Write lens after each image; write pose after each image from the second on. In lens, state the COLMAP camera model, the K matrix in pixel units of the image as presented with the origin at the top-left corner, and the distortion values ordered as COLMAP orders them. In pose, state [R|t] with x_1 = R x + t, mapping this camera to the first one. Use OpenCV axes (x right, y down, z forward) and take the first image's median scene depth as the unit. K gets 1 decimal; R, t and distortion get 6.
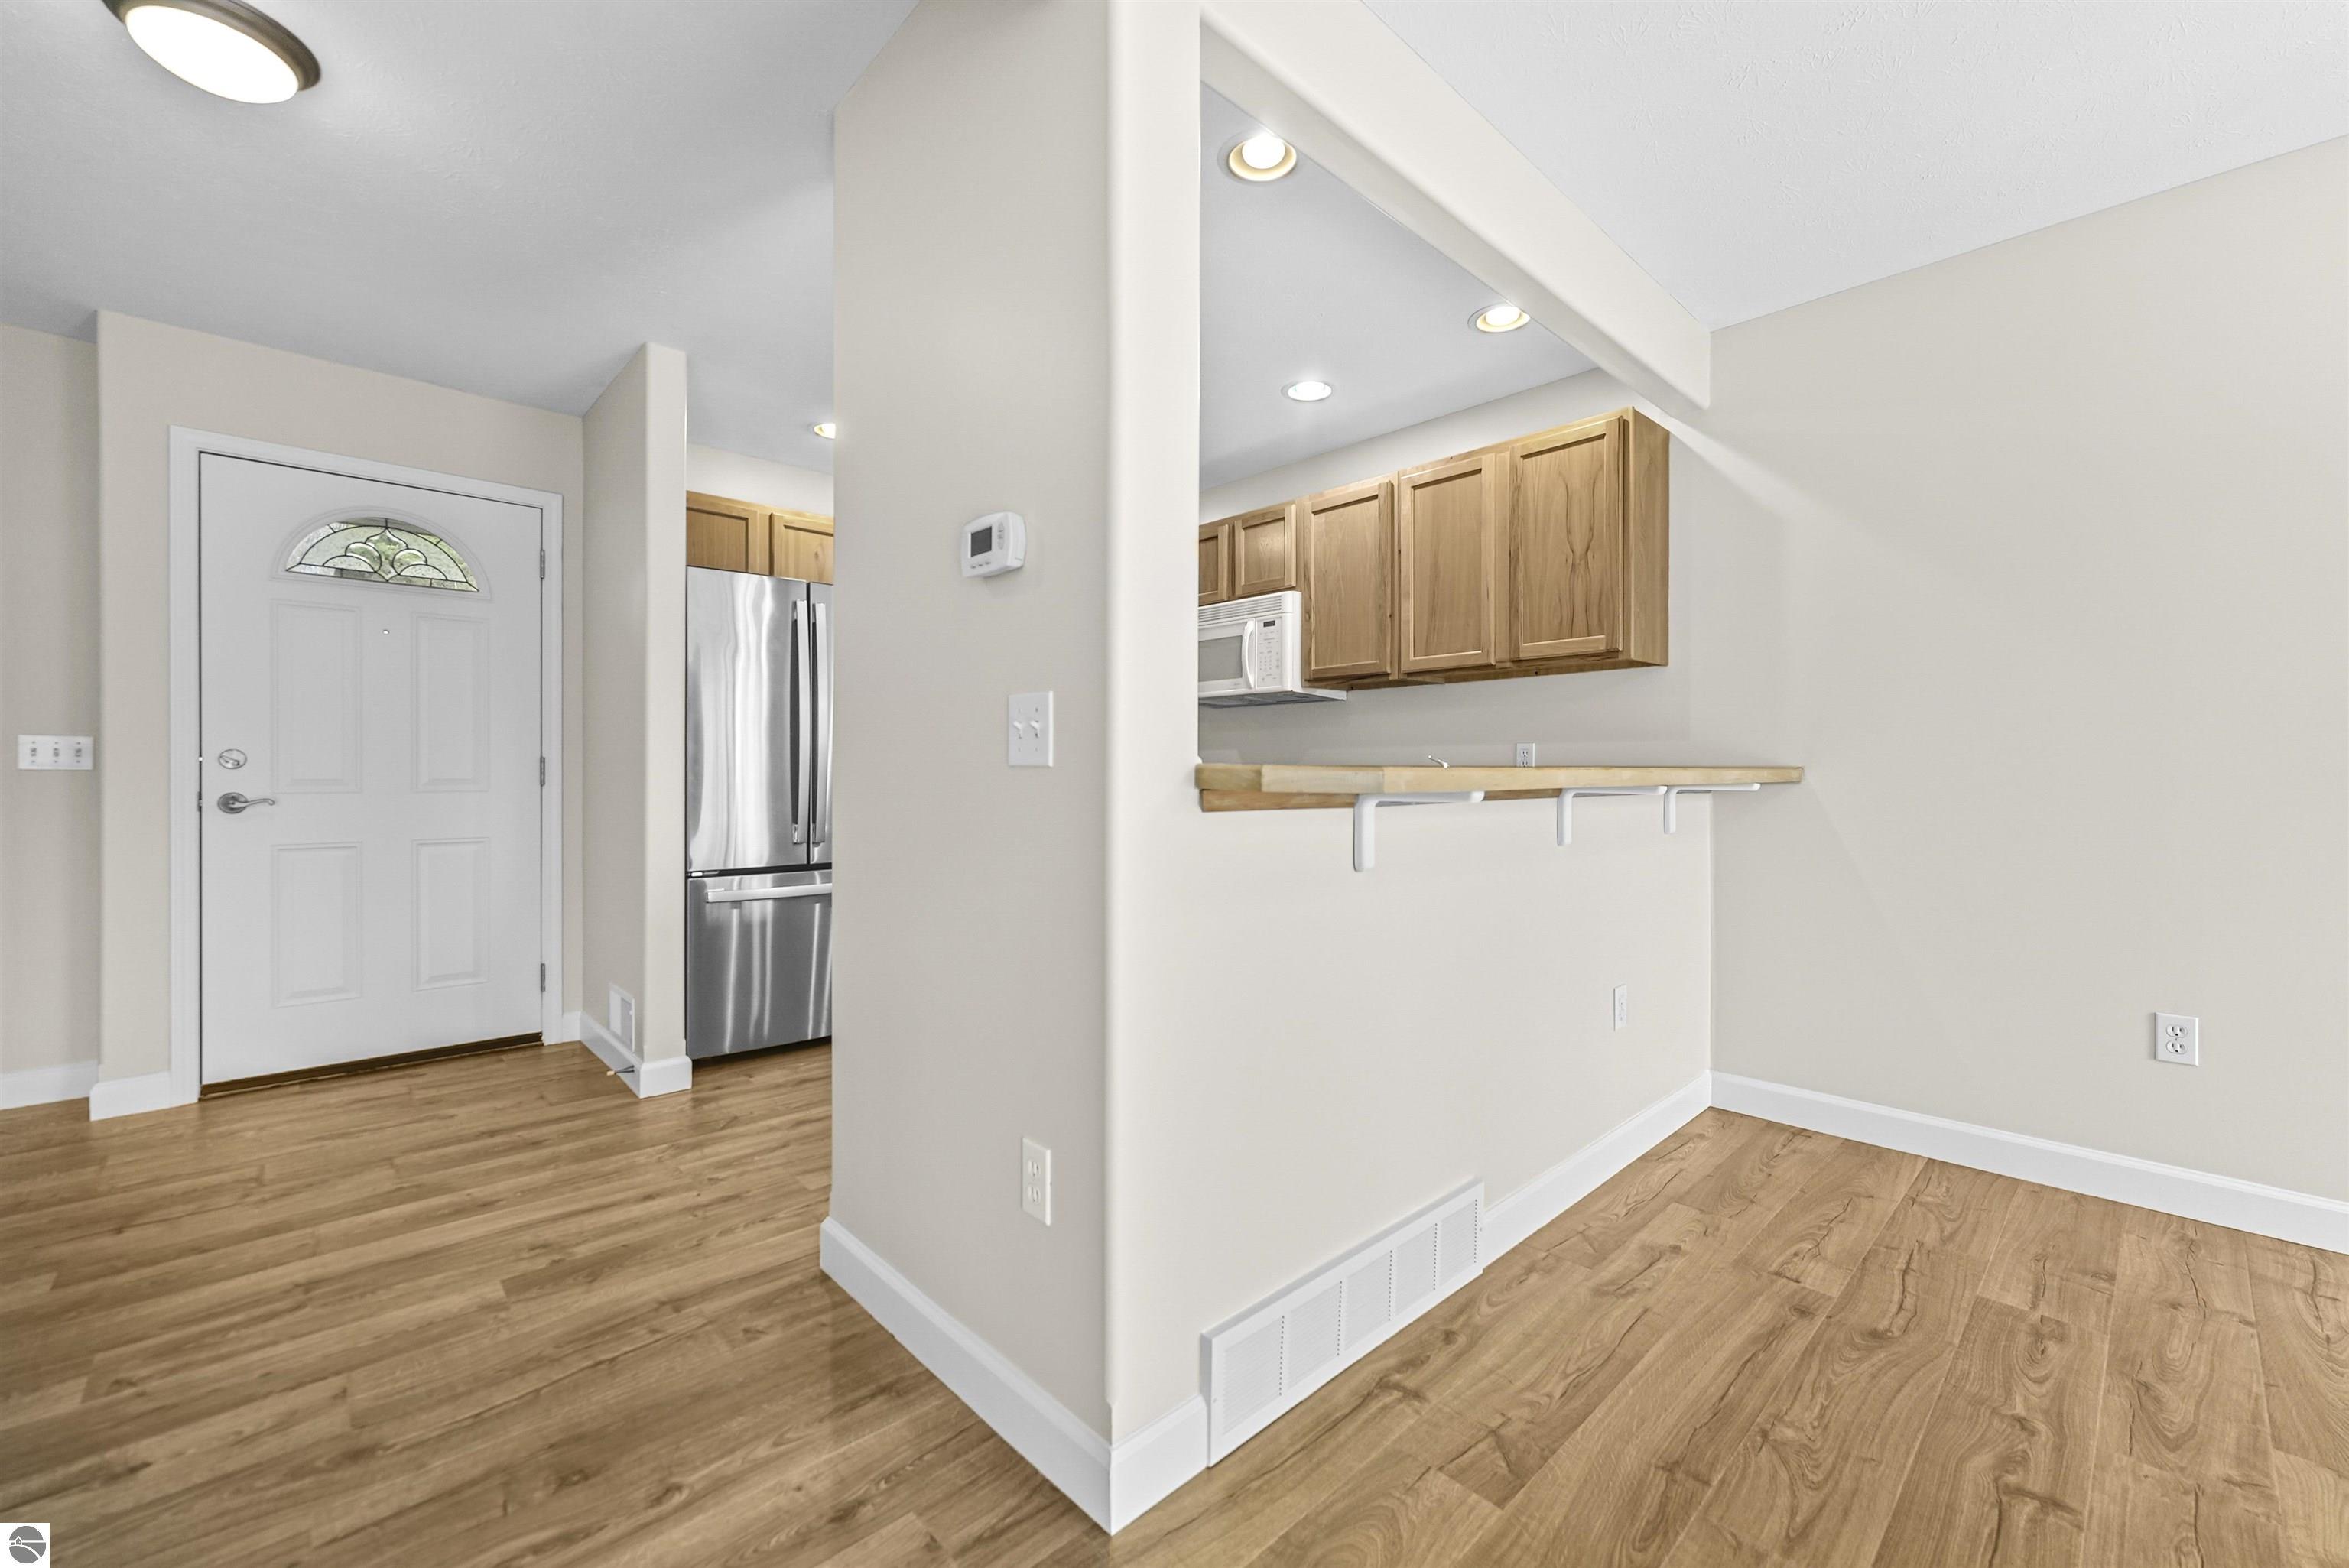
lens RADIAL K [[940.7, 0, 1182.7], [0, 940.7, 771.8], [0, 0, 1]] dist [-0.002057, 0.000443]
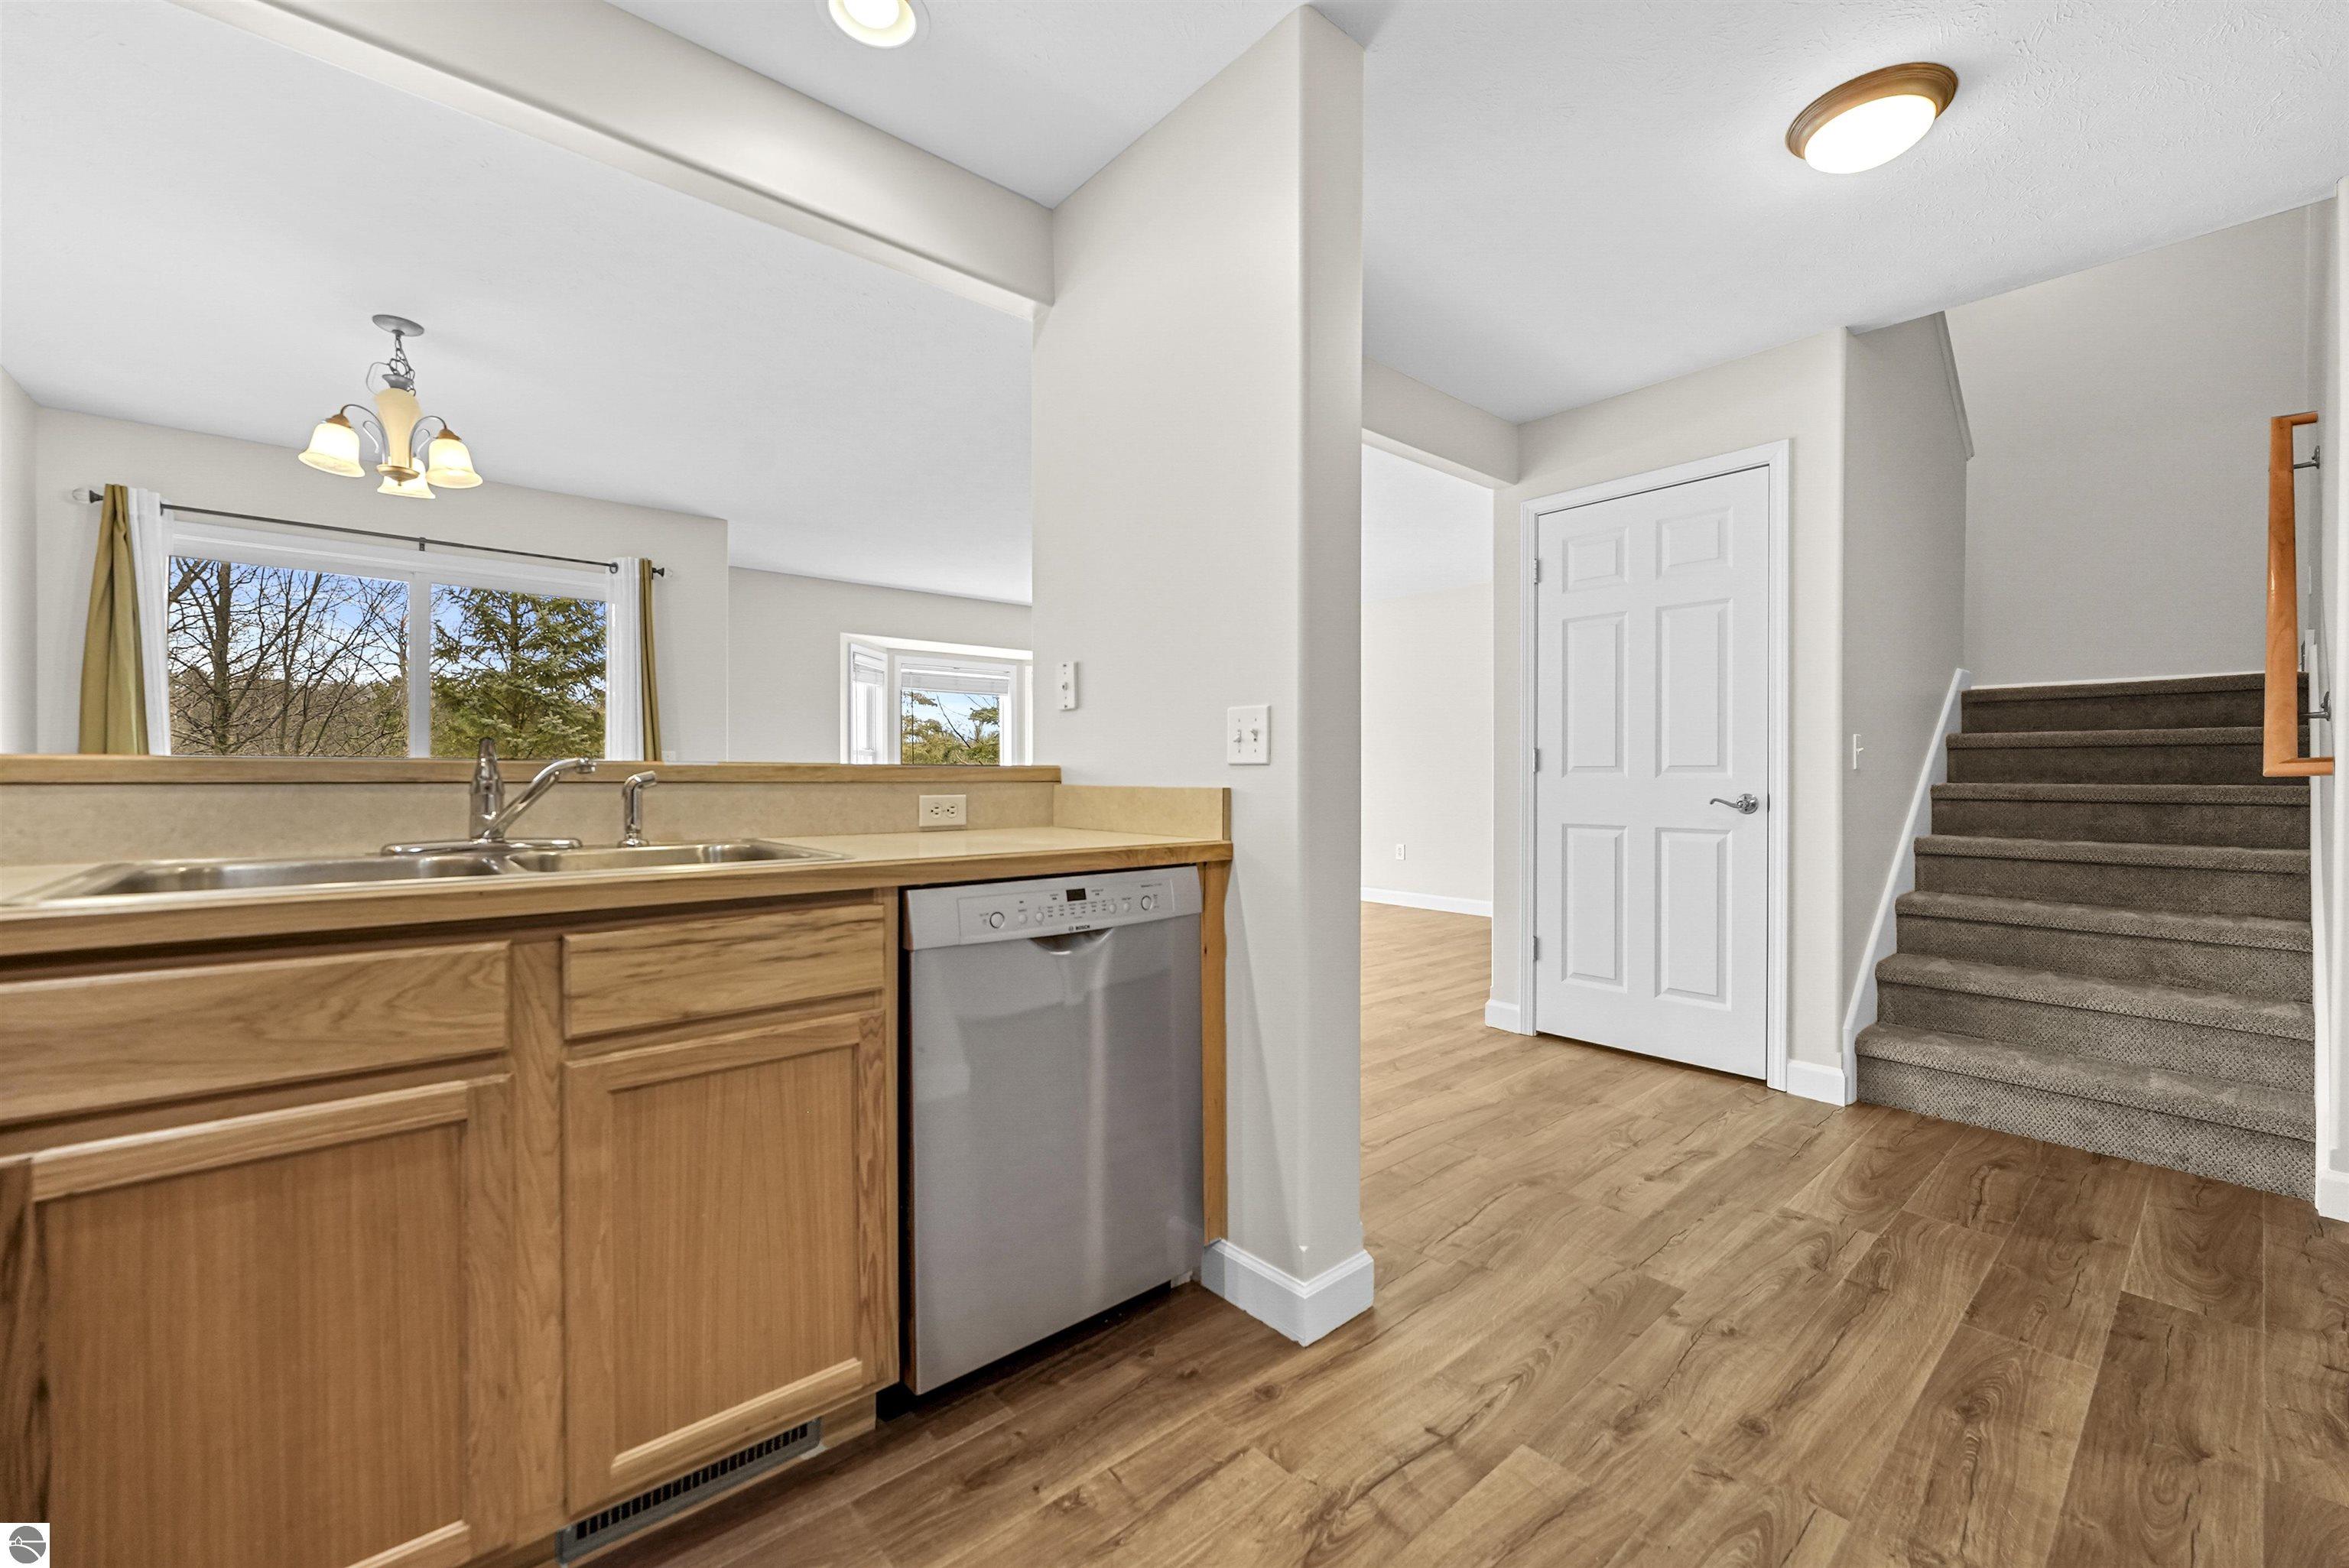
lens RADIAL K [[940.7, 0, 1185.5], [0, 940.7, 783.5], [0, 0, 1]] dist [-0.002057, 0.000443]
pose [[-0.999167, -0.002849, 0.040698, -0.246219], [-0.002738, 0.999992, 0.002798, 0.013623], [-0.040706, 0.002684, -0.999168, 2.000764]]
